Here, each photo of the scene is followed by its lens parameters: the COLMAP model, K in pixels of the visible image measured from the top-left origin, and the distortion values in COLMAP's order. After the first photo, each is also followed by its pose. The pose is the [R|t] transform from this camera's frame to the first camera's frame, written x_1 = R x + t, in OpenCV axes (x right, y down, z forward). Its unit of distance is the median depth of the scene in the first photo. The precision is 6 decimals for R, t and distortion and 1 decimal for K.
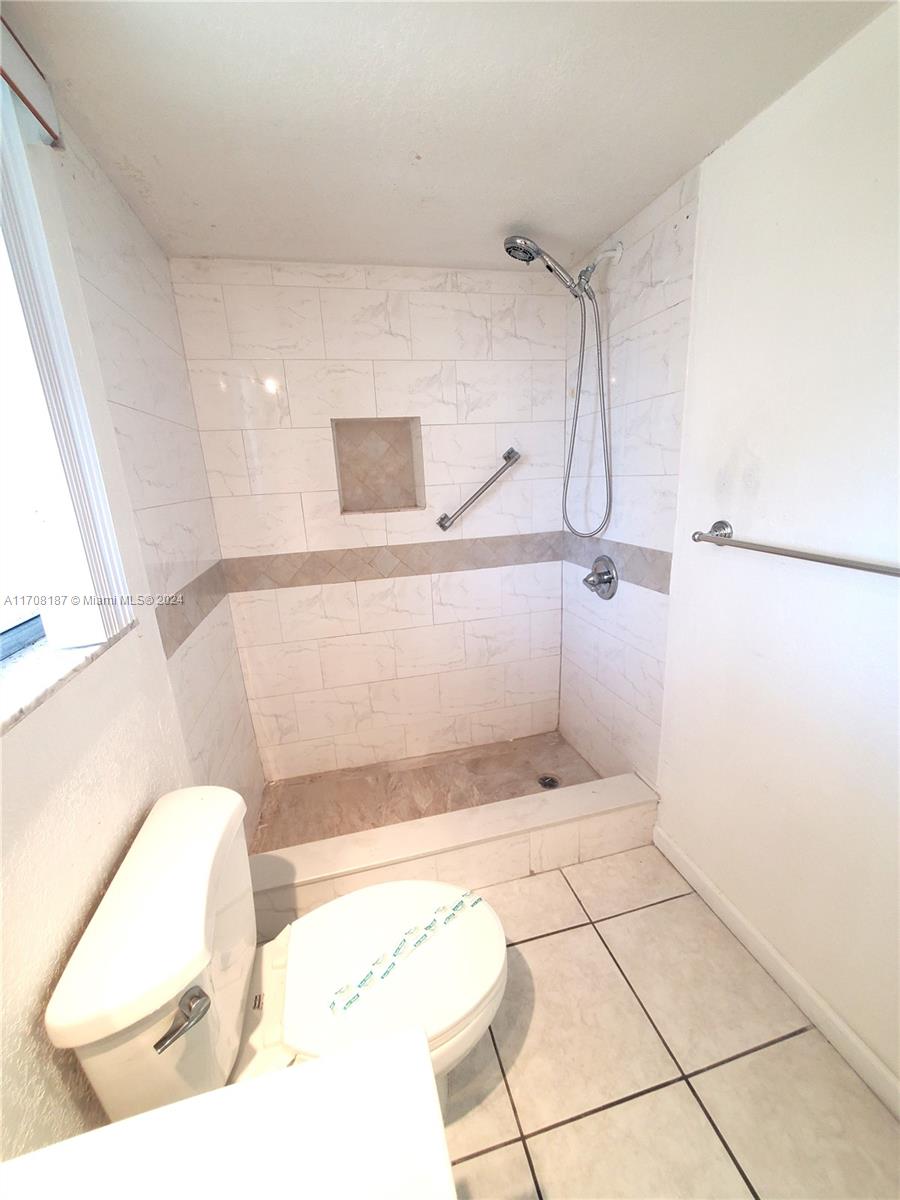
lens RADIAL K [[475.3, 0, 452.1], [0, 475.3, 602.6], [0, 0, 1]] dist [0.002465, -0.001673]
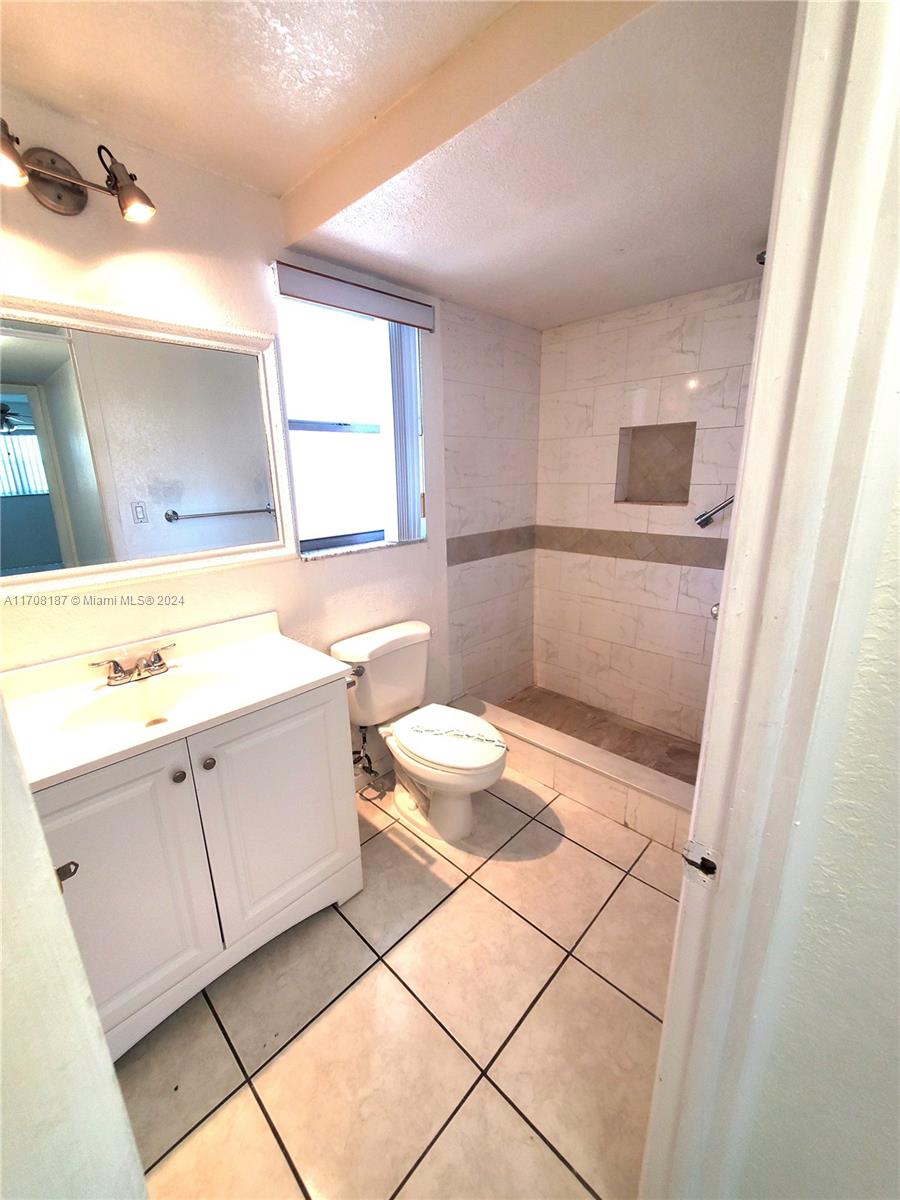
lens RADIAL K [[475.3, 0, 441.4], [0, 475.3, 607.2], [0, 0, 1]] dist [0.002465, -0.001673]
pose [[0.517436, 0.261785, -0.814695, 0.606618], [-0.231074, 0.959433, 0.161532, -0.016266], [0.823932, 0.104672, 0.556937, -0.056260]]
